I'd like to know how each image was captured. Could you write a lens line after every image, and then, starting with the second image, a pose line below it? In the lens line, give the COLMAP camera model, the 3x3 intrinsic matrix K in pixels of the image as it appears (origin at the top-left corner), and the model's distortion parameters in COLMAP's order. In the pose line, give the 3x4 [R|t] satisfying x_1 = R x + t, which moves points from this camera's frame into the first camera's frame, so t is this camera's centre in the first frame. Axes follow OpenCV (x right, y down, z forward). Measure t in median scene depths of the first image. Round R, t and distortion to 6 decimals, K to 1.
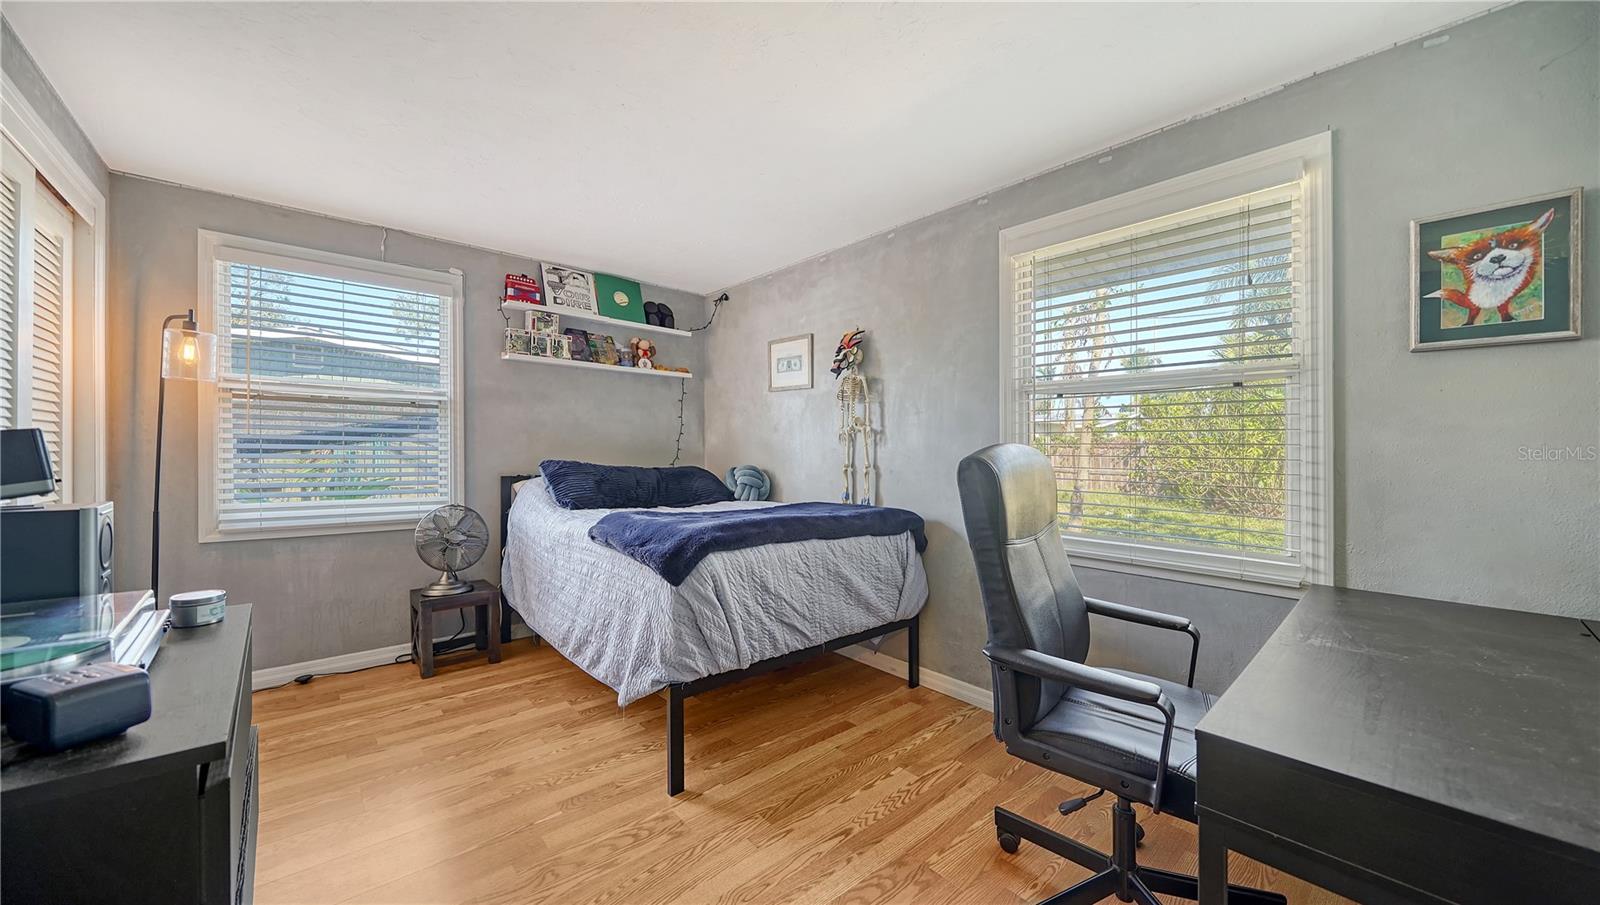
lens RADIAL K [[570.8, 0, 794.6], [0, 570.8, 448.1], [0, 0, 1]] dist [-0.001984, 0.000014]
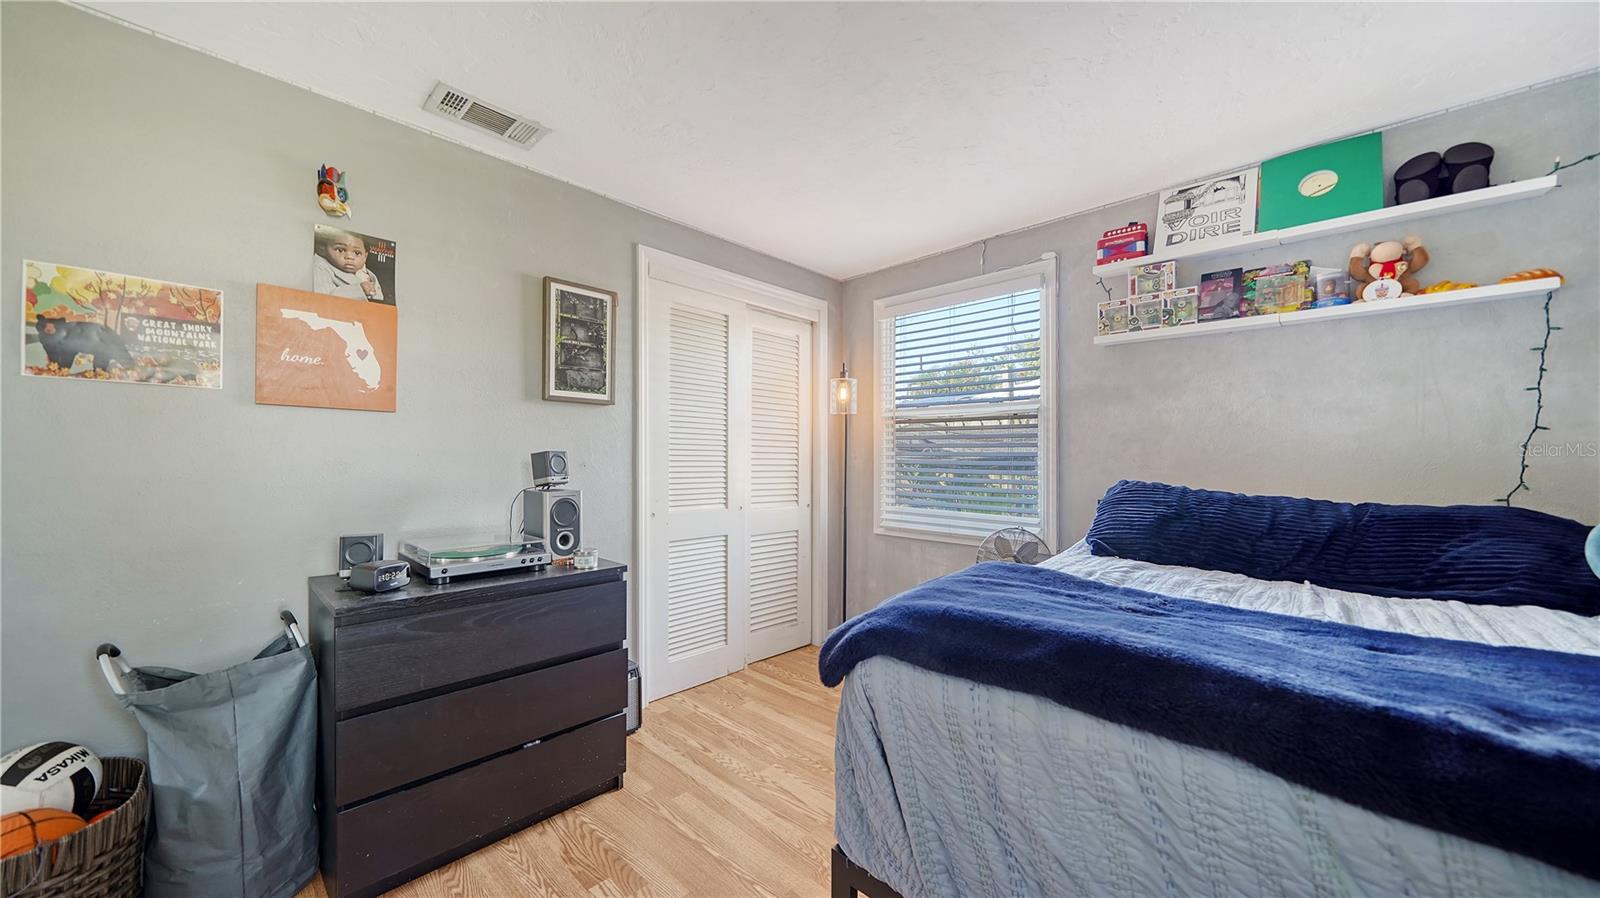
lens RADIAL K [[584.7, 0, 796.5], [0, 584.7, 463.1], [0, 0, 1]] dist [-0.000305, -0.000146]
pose [[0.065024, -0.001889, -0.997882, 0.232510], [0.000274, 0.999998, -0.001876, 0.002163], [0.997884, -0.000151, 0.065024, 0.519813]]
